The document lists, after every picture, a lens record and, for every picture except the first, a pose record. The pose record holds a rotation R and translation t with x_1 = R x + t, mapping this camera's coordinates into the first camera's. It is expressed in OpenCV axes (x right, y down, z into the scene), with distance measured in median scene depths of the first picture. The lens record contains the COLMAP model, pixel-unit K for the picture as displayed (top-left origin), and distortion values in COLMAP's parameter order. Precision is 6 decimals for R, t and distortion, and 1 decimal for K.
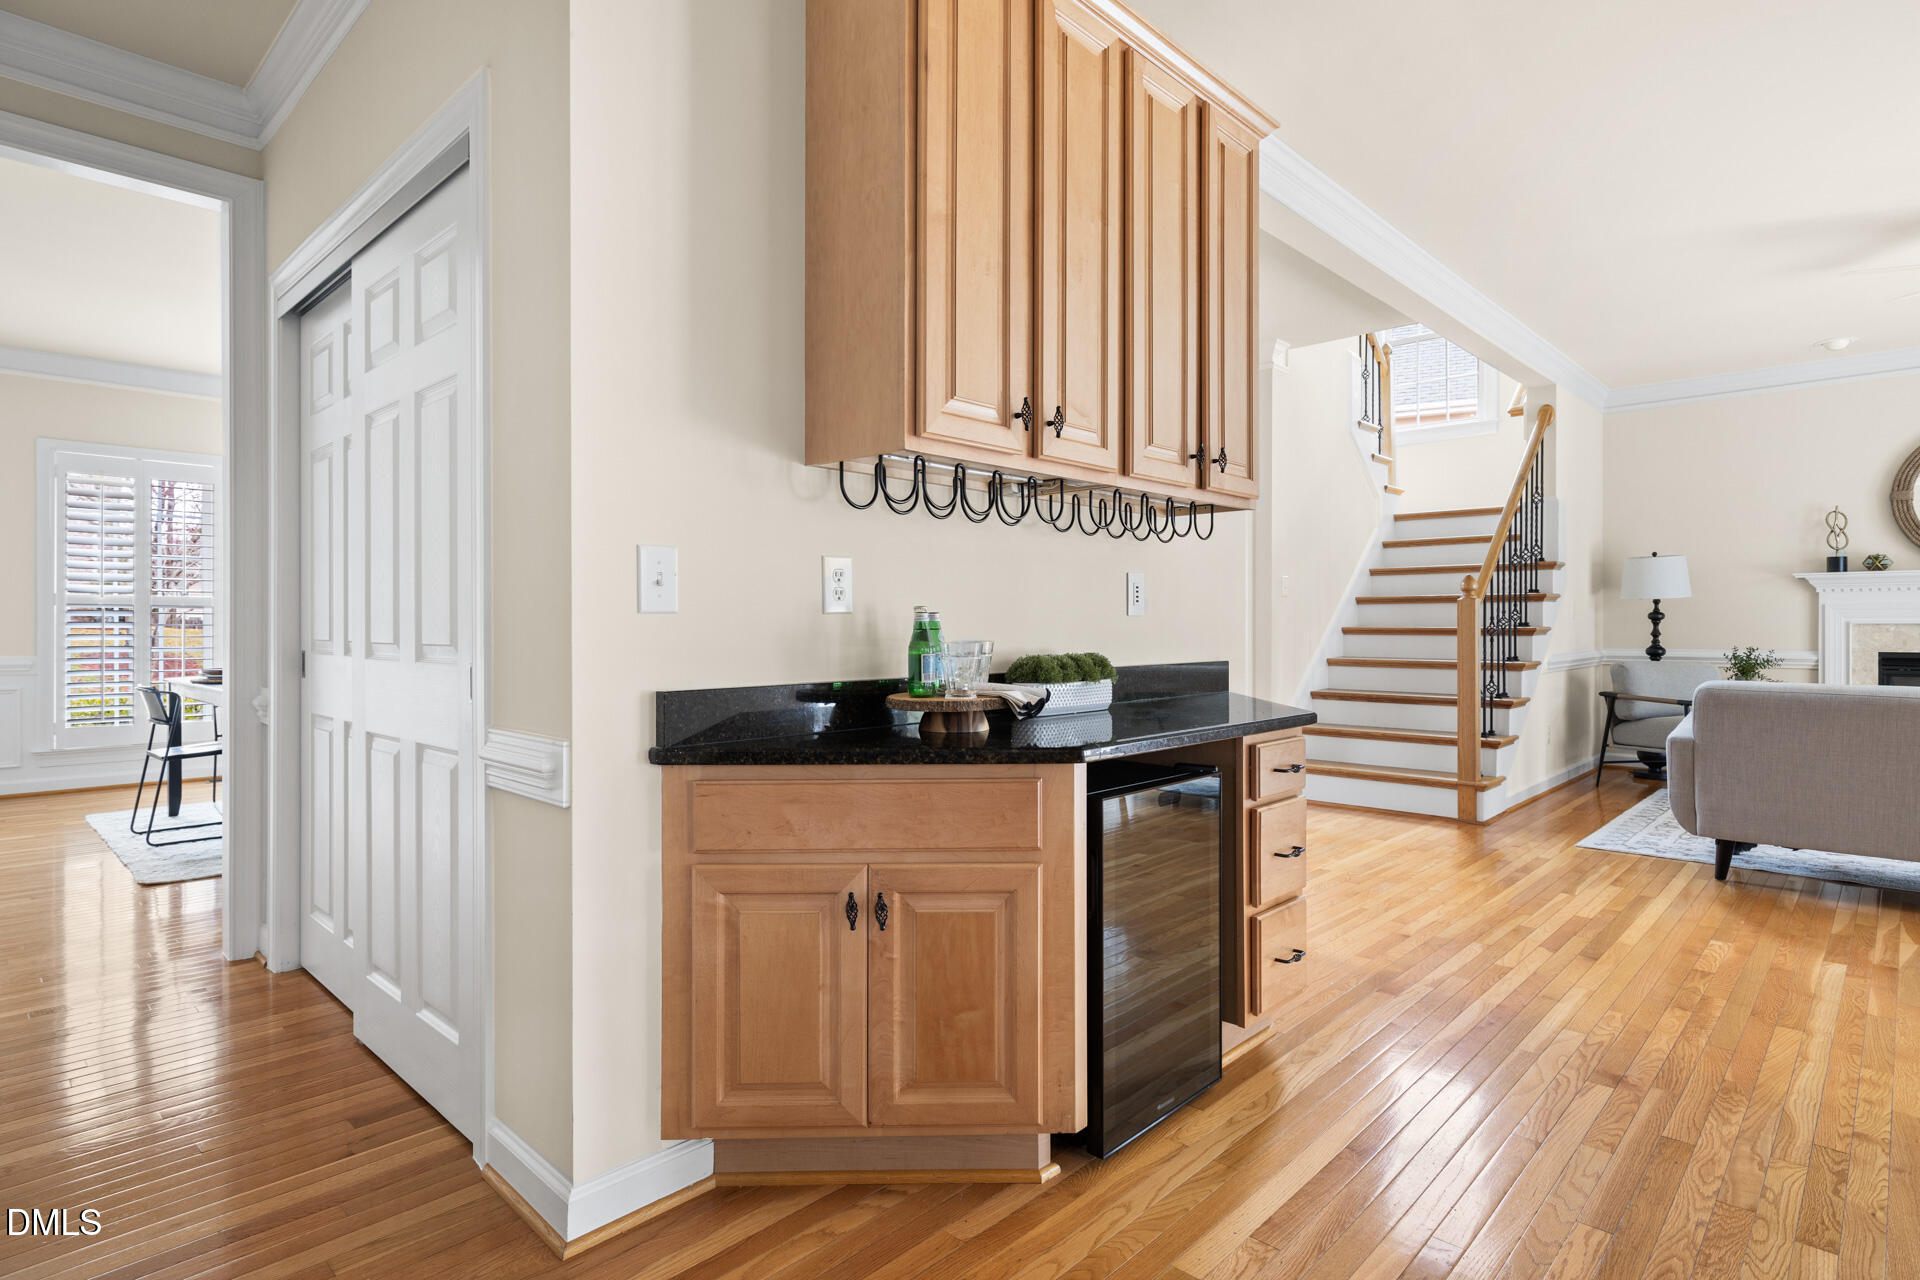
lens RADIAL K [[994.7, 0, 961.1], [0, 994.7, 622.8], [0, 0, 1]] dist [0.000765, -0.002300]
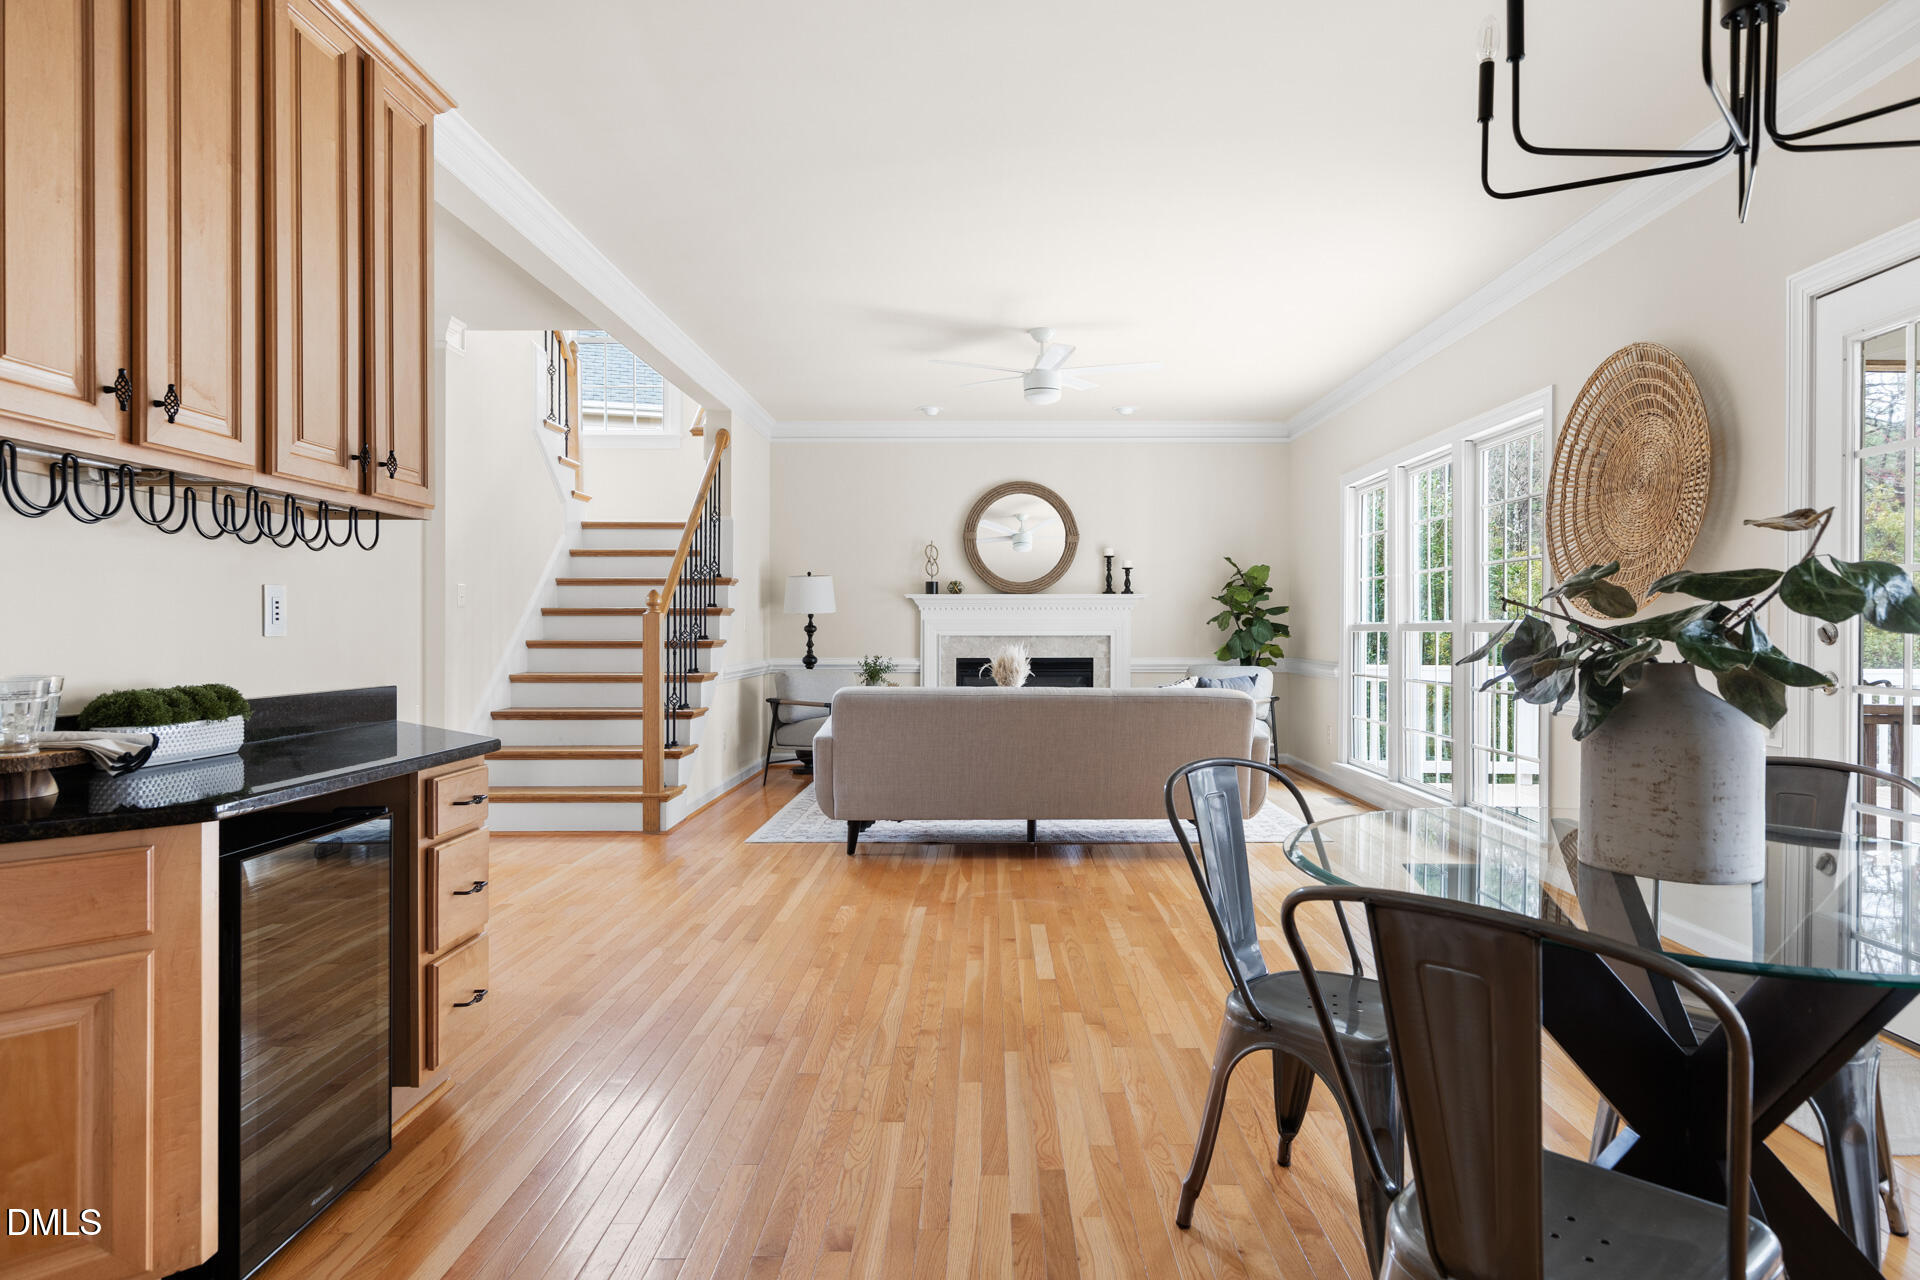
lens RADIAL K [[1095.8, 0, 988.5], [0, 1095.8, 633.8], [0, 0, 1]] dist [0.014704, -0.004411]
pose [[0.721609, -0.001042, 0.692301, -0.034252], [-0.001859, 0.999992, 0.003442, -0.014540], [-0.692299, -0.003771, 0.721601, -0.085128]]
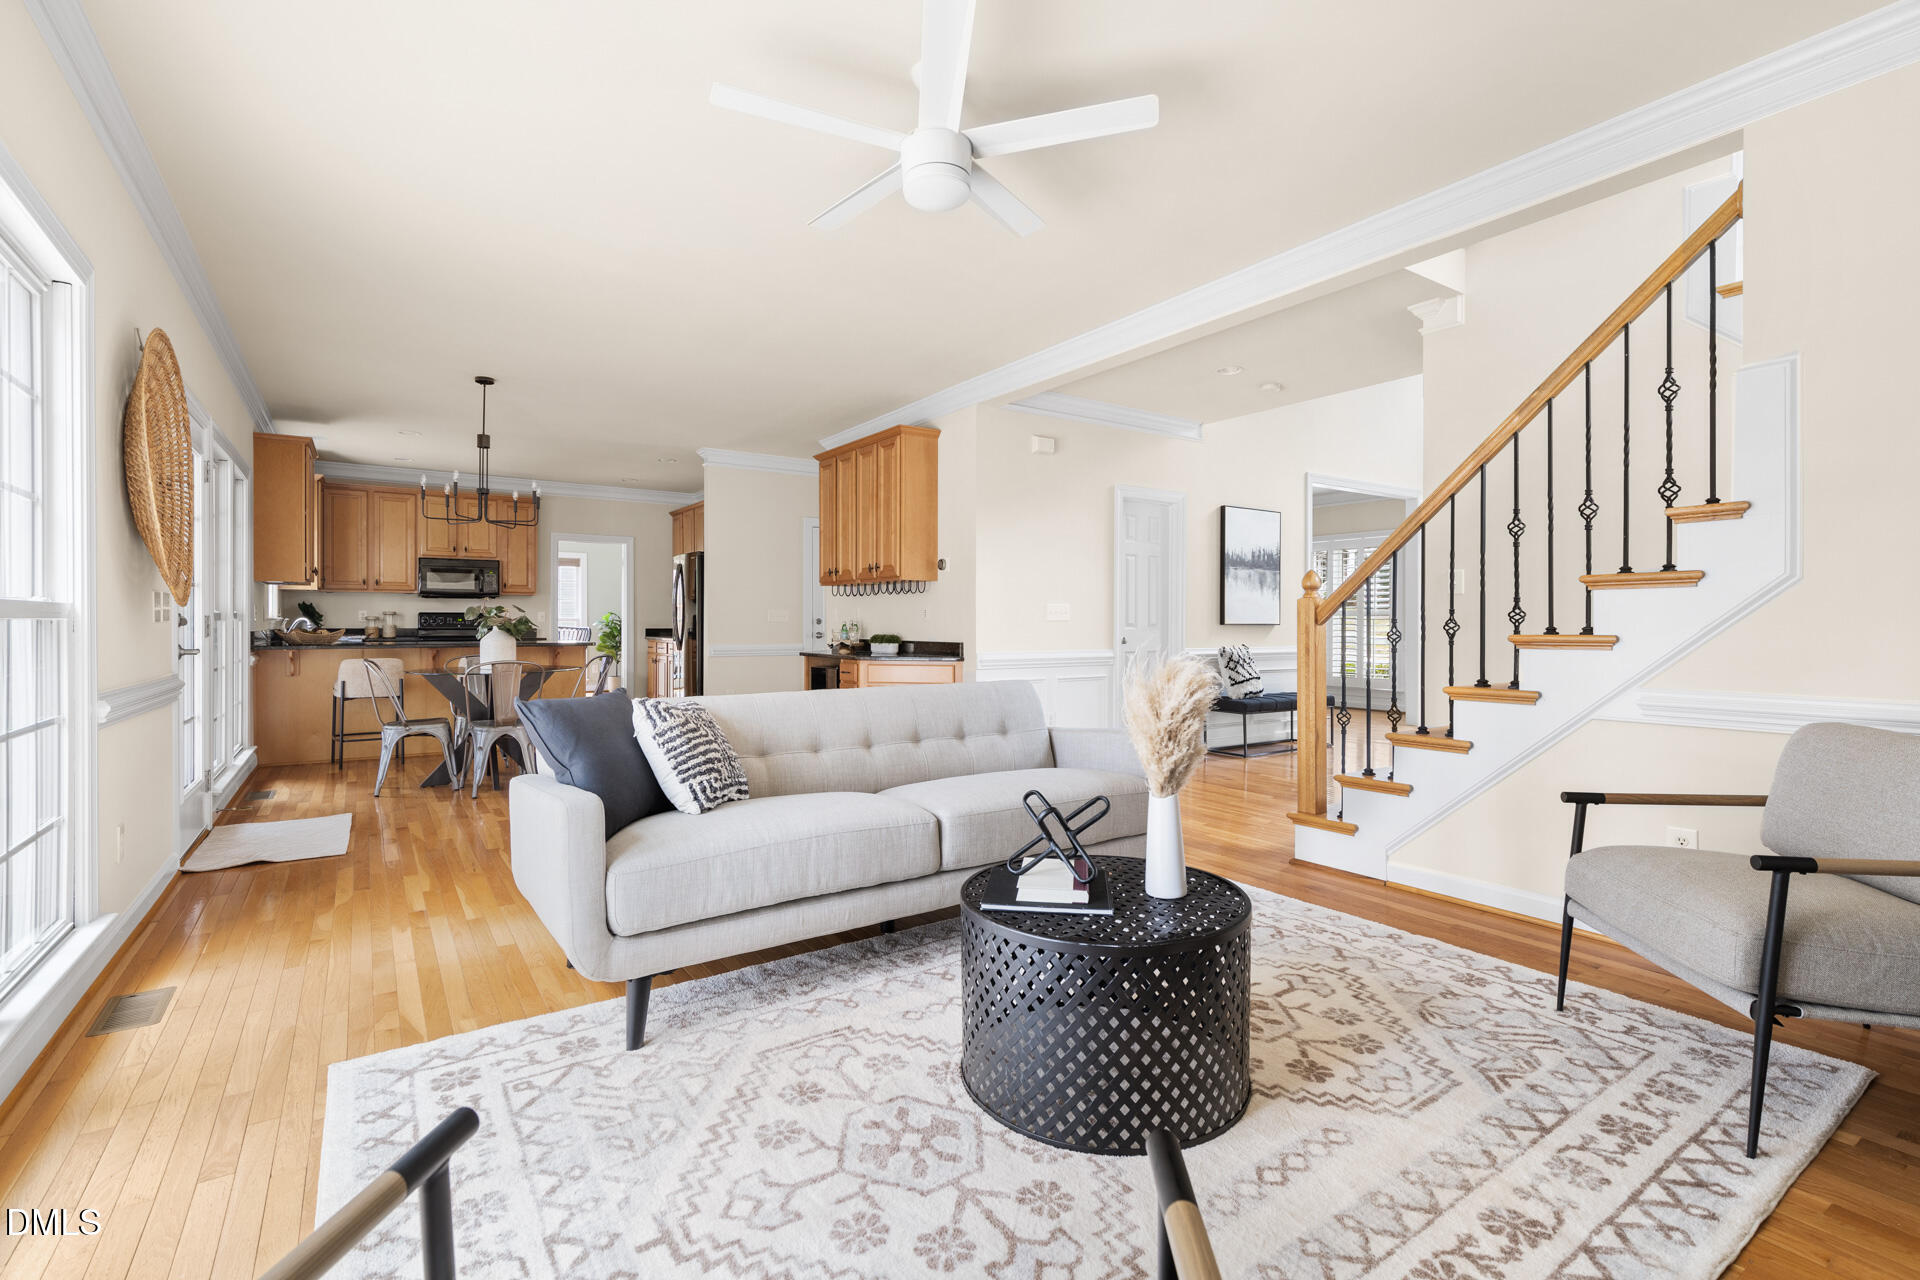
lens RADIAL K [[873.2, 0, 956.2], [0, 873.2, 635.9], [0, 0, 1]] dist [-0.005830, 0.000363]
pose [[-0.210878, 0.015639, -0.977387, 2.521684], [0.000084, 0.999872, 0.015980, -0.007397], [0.977512, 0.003288, -0.210853, 1.670074]]
